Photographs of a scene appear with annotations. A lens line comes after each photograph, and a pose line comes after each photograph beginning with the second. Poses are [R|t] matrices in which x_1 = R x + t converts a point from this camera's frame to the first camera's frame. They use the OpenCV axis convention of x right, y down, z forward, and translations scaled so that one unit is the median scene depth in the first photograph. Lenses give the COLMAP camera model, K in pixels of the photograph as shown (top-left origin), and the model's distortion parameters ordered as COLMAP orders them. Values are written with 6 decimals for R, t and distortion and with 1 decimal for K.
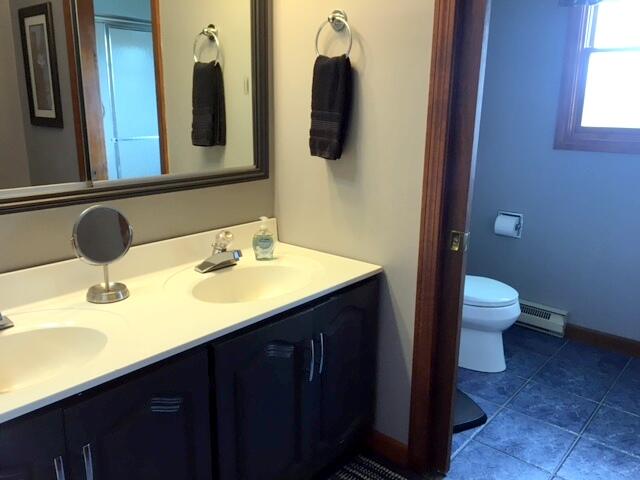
lens RADIAL K [[553.4, 0, 318.6], [0, 553.4, 241.6], [0, 0, 1]] dist [0.073708, -0.098721]
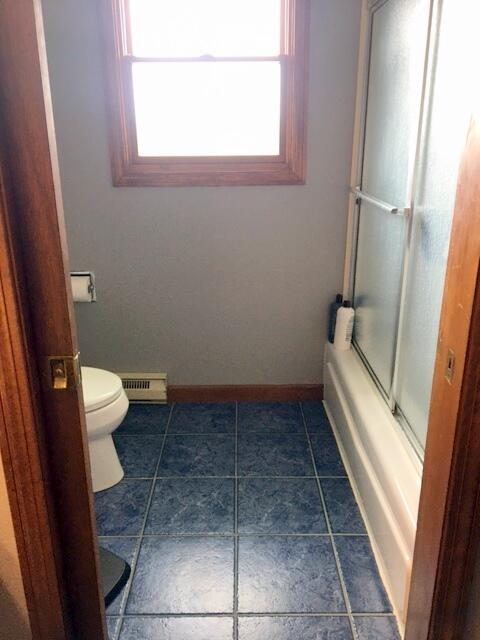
lens RADIAL K [[553.4, 0, 239.1], [0, 553.4, 317.3], [0, 0, 1]] dist [0.073708, -0.098721]
pose [[0.766406, -0.228435, 0.600366, 0.048909], [0.184250, 0.973534, 0.135217, -0.079412], [-0.615365, 0.006986, 0.788211, 0.357101]]
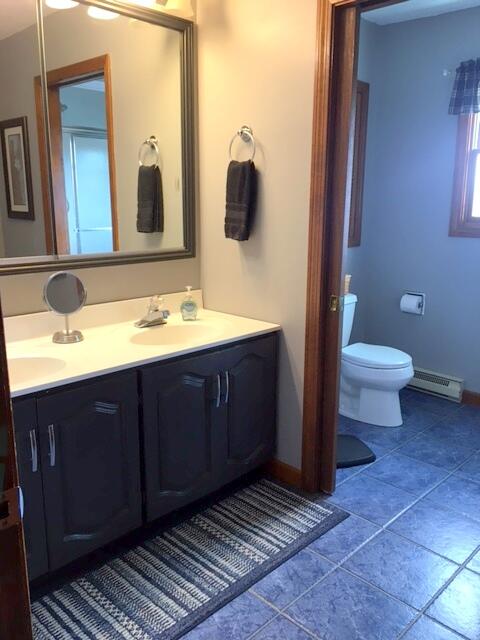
lens RADIAL K [[553.4, 0, 240.2], [0, 553.4, 320.6], [0, 0, 1]] dist [0.073708, -0.098721]
pose [[0.997896, 0.008683, -0.064258, 0.091267], [-0.010609, 0.999503, -0.029696, 0.063887], [0.063968, 0.030316, 0.997491, -0.232983]]
